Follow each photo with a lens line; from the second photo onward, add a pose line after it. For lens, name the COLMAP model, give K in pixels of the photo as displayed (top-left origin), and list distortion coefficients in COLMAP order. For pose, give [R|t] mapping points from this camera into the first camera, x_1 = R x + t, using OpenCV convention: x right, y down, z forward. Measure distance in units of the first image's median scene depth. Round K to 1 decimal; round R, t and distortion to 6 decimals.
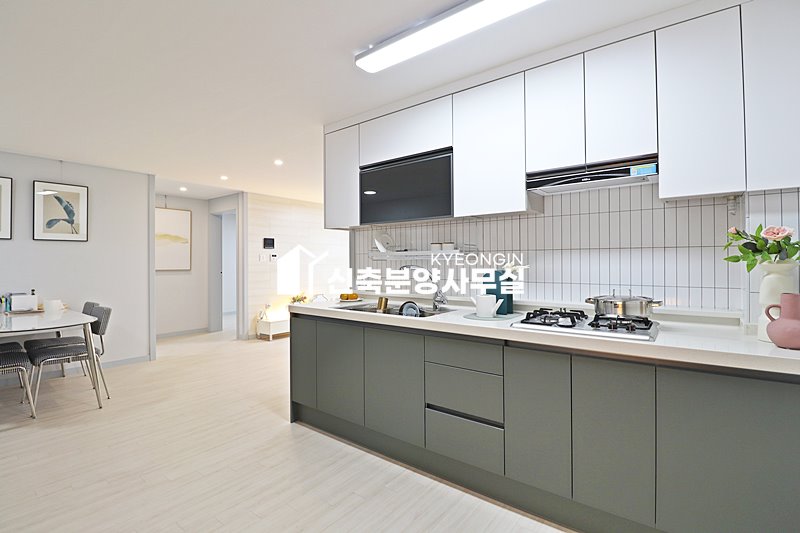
lens RADIAL K [[373.4, 0, 402.4], [0, 373.4, 260.7], [0, 0, 1]] dist [-0.001044, -0.014316]
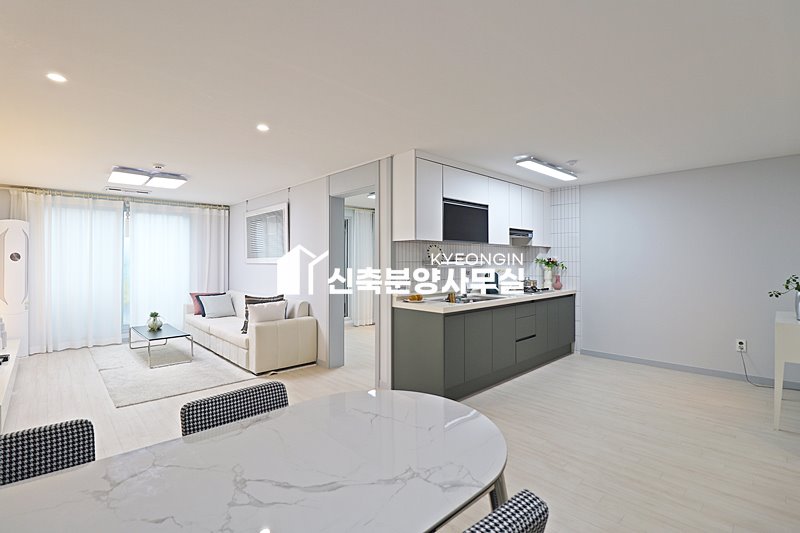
lens RADIAL K [[372.4, 0, 401.8], [0, 372.4, 258.4], [0, 0, 1]] dist [-0.000660, -0.013510]
pose [[0.156977, 0.014104, 0.987501, -1.728652], [-0.004143, 0.999899, -0.013622, -0.016914], [-0.987594, -0.001953, 0.157020, 1.127217]]
